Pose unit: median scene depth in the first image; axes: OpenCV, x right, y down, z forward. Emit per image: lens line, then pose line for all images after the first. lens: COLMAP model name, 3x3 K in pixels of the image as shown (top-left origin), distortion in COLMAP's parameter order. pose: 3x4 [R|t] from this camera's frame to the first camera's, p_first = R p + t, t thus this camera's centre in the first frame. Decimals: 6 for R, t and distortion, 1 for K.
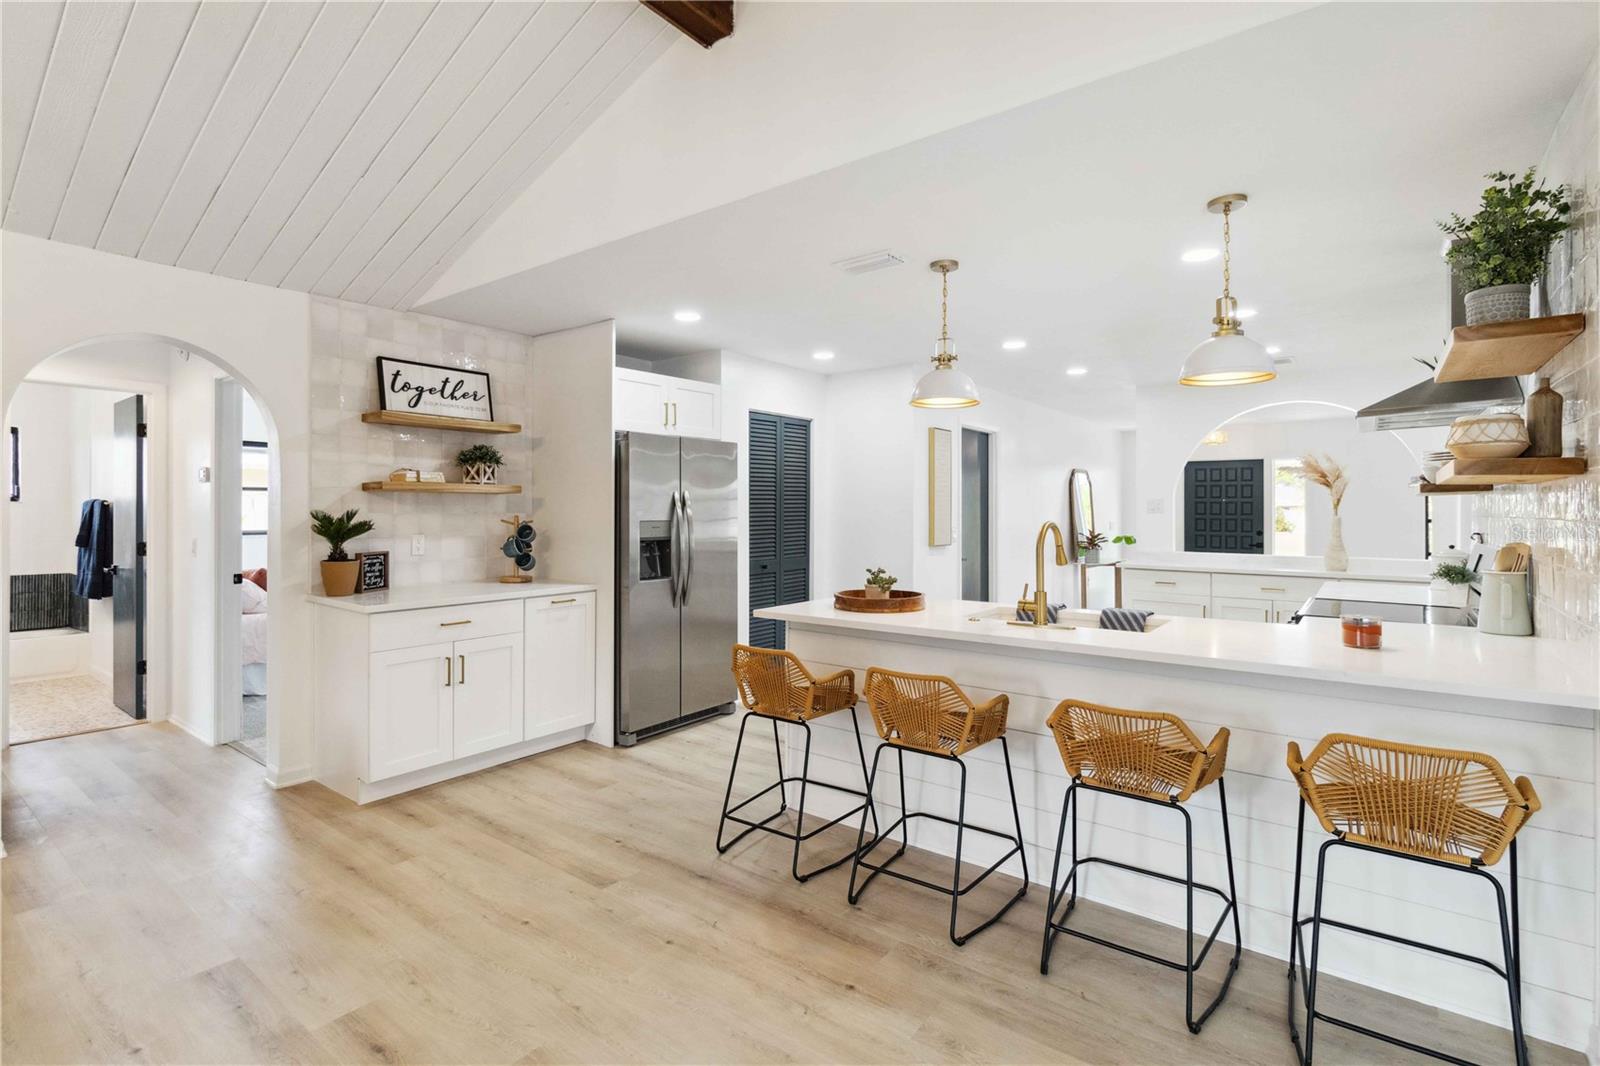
lens RADIAL K [[745.7, 0, 797.7], [0, 745.7, 506.1], [0, 0, 1]] dist [-0.002242, 0.000041]
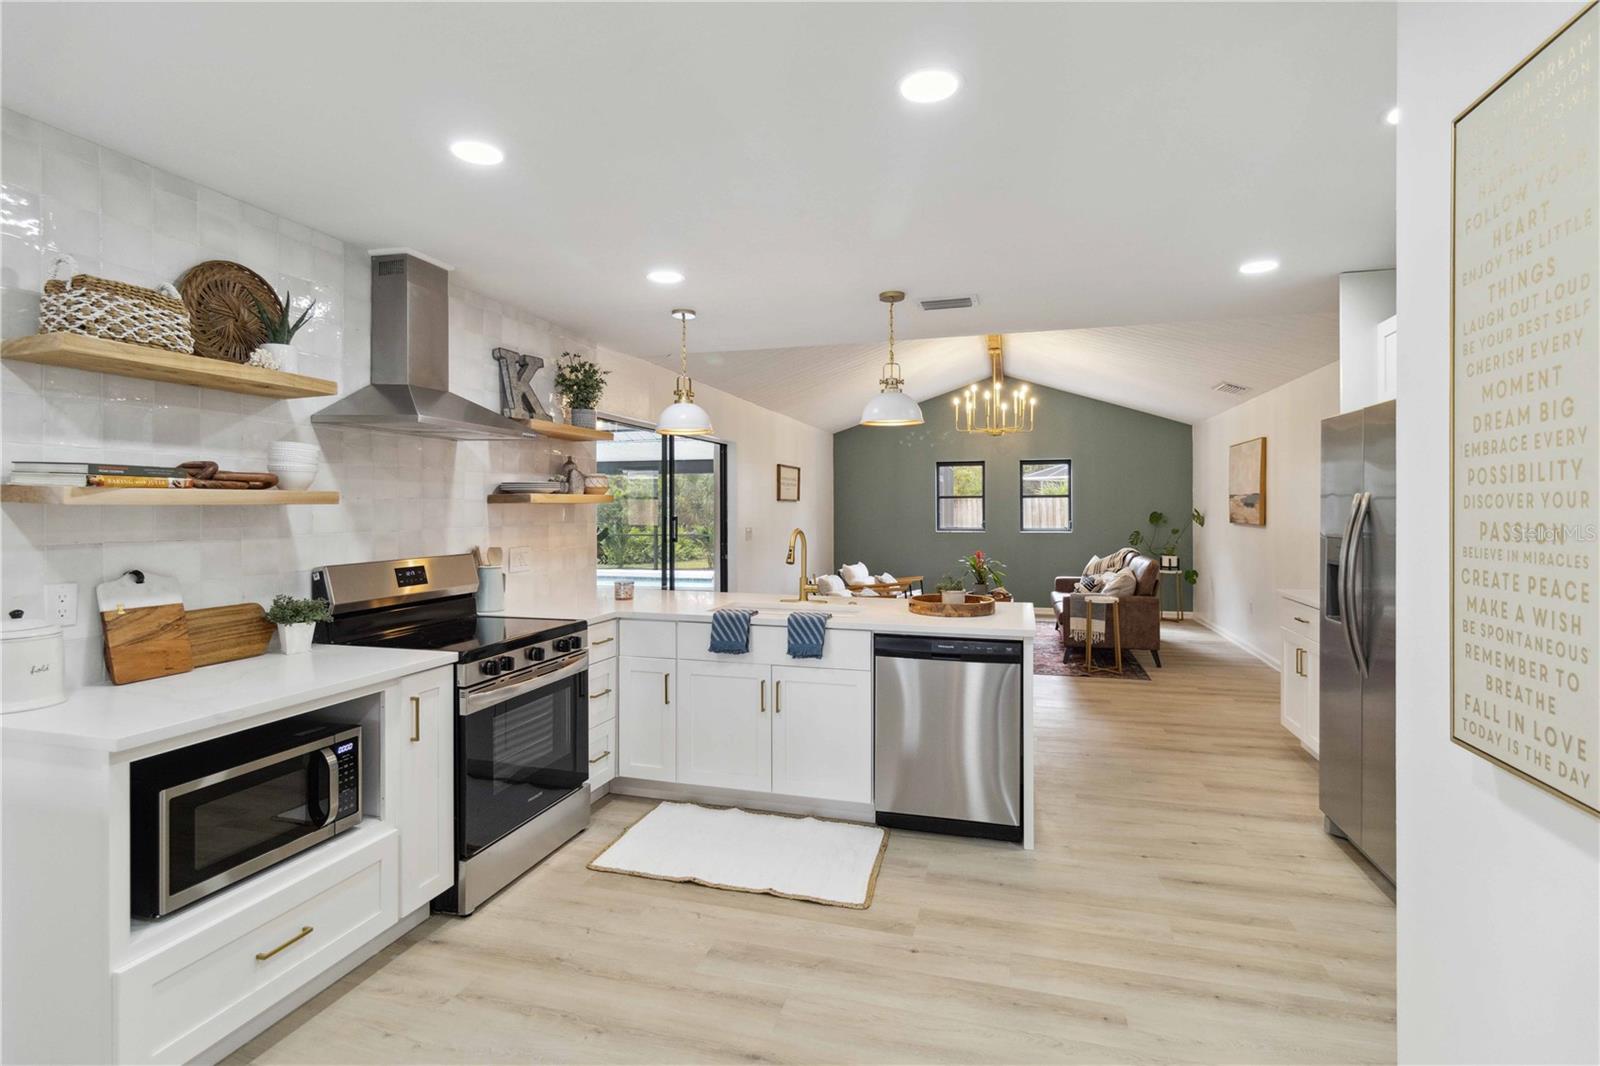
lens RADIAL K [[758.5, 0, 793.6], [0, 758.5, 508.3], [0, 0, 1]] dist [-0.001864, -0.000368]
pose [[-0.931608, 0.002730, -0.363455, 0.636777], [0.003982, 0.999988, -0.002696, -0.009886], [0.363443, -0.003959, -0.931608, 1.716303]]
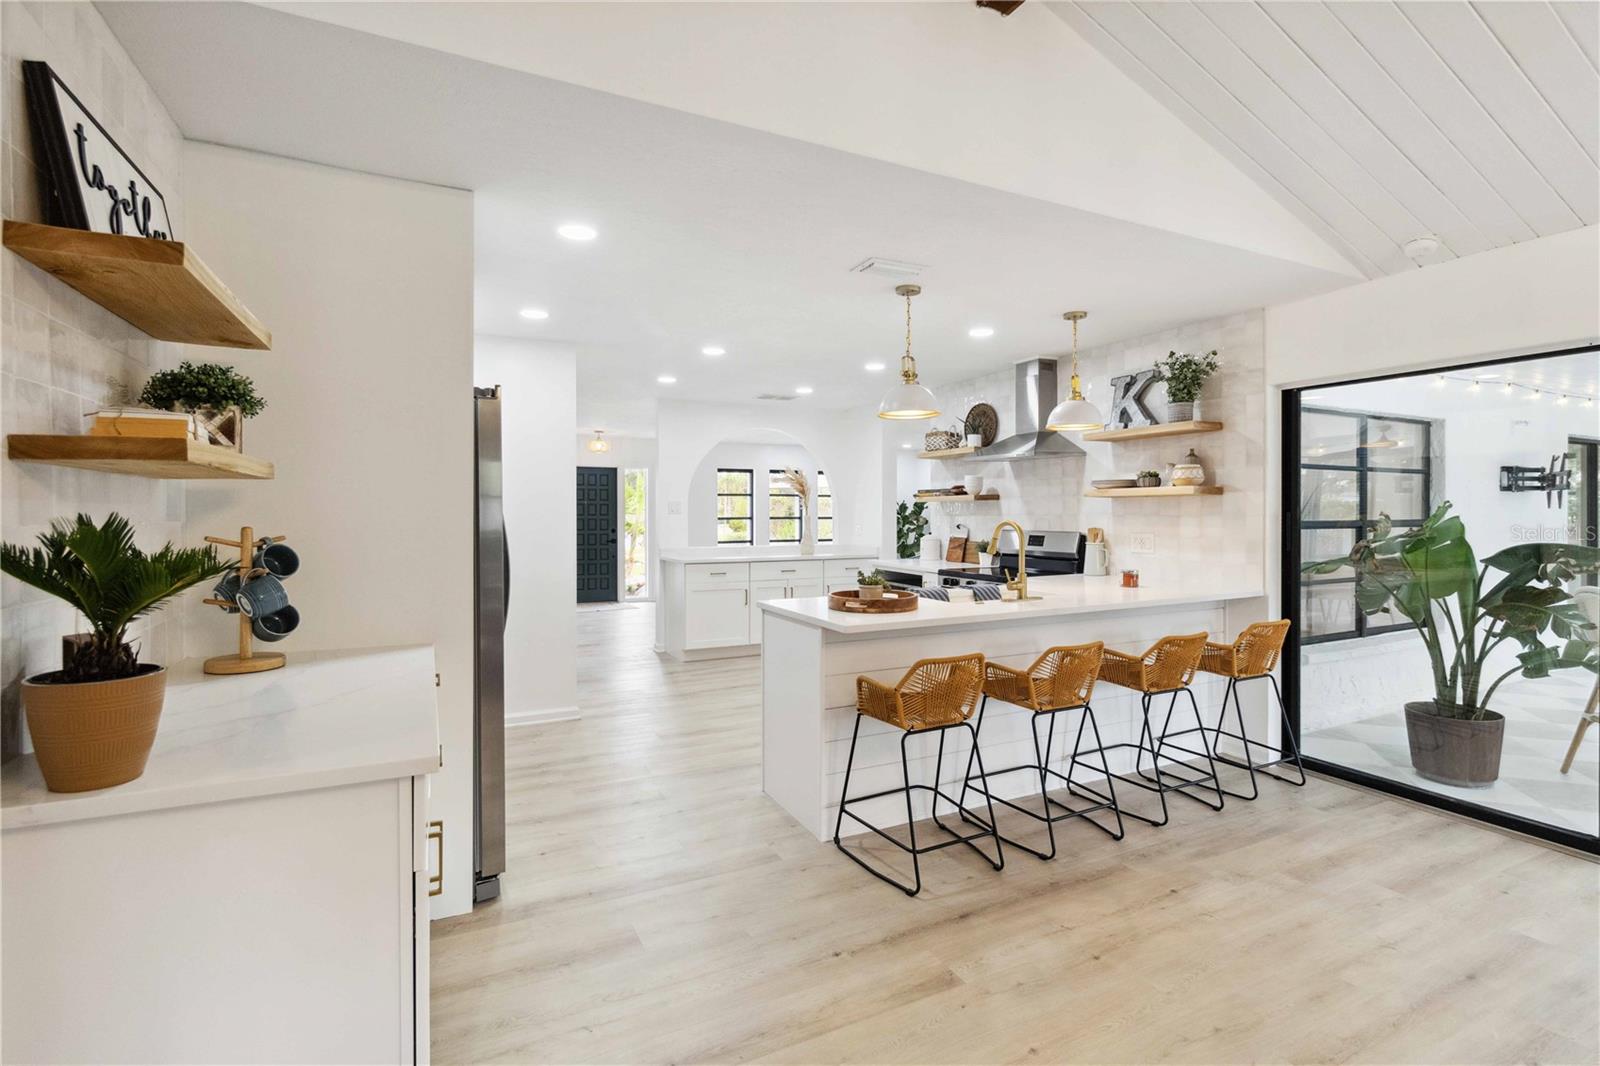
lens RADIAL K [[745.7, 0, 797.7], [0, 745.7, 506.1], [0, 0, 1]] dist [-0.002242, 0.000041]
pose [[0.444101, 0.004926, 0.895963, -0.752169], [-0.003430, 0.999987, -0.003798, 0.001841], [-0.895970, -0.001387, 0.444112, 0.567662]]
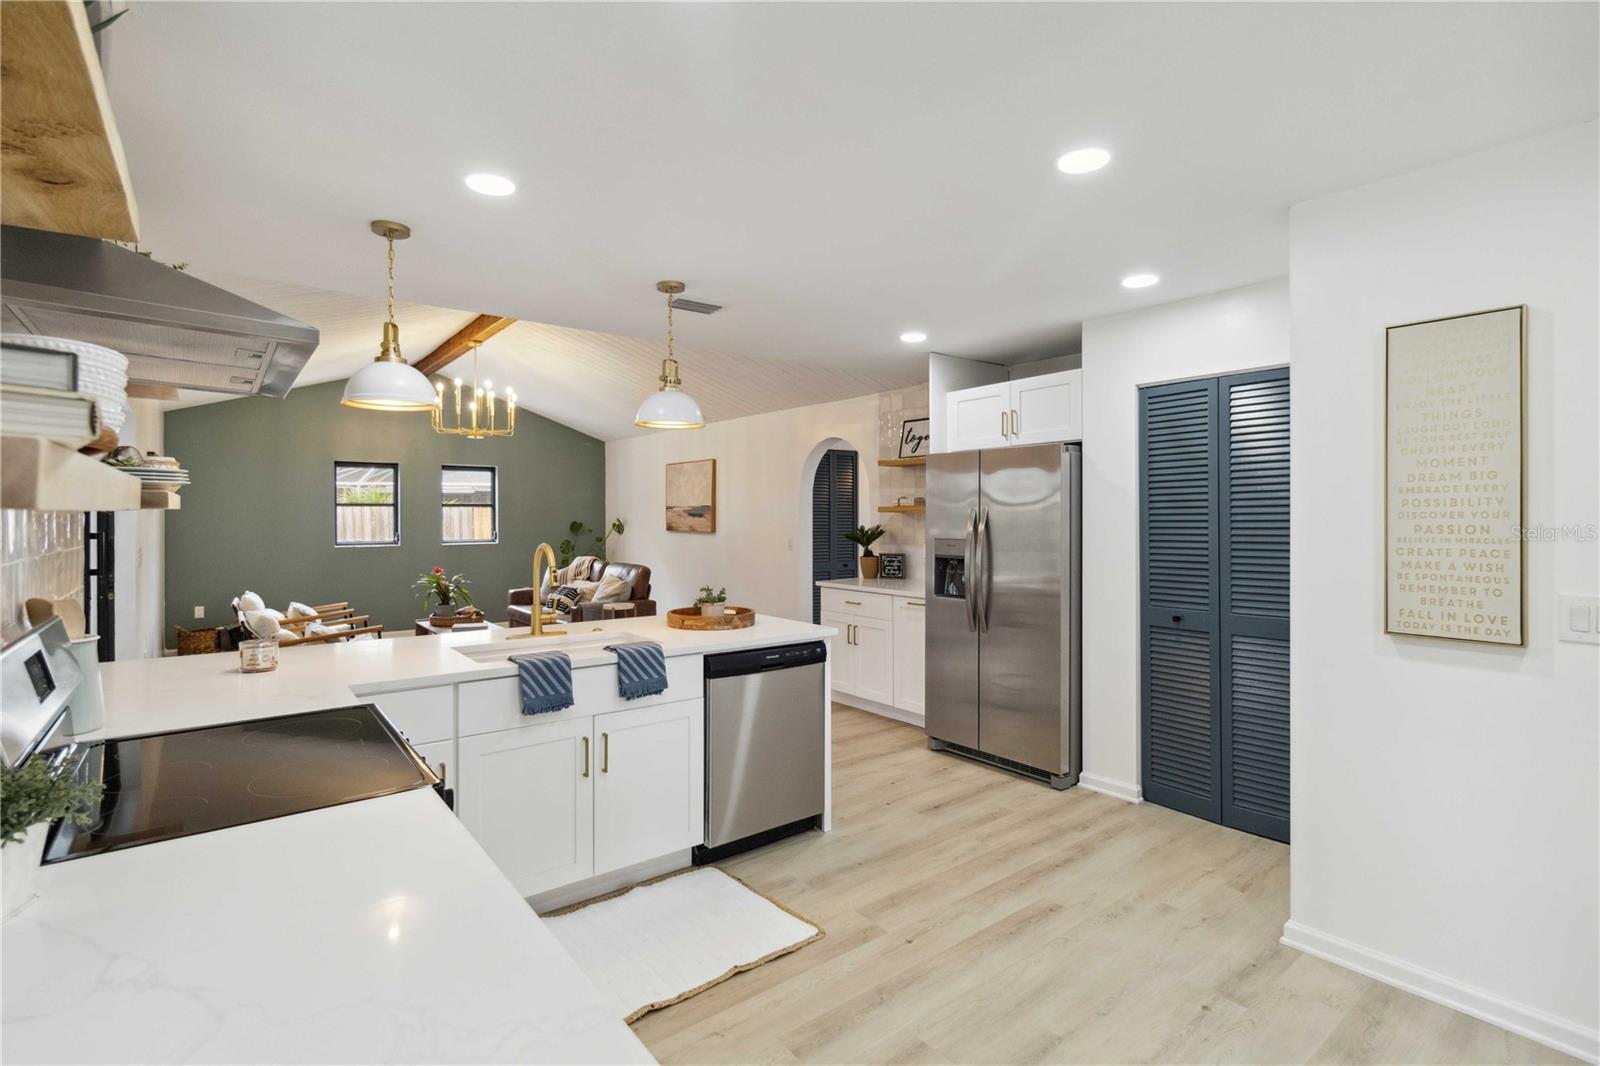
lens RADIAL K [[759.9, 0, 808.5], [0, 759.9, 513.4], [0, 0, 1]] dist [0.001184, 0.000337]
pose [[-0.245637, -0.002901, -0.969357, 0.984322], [0.004778, 0.999980, -0.004203, -0.013306], [0.969350, -0.005664, -0.245618, 1.237305]]
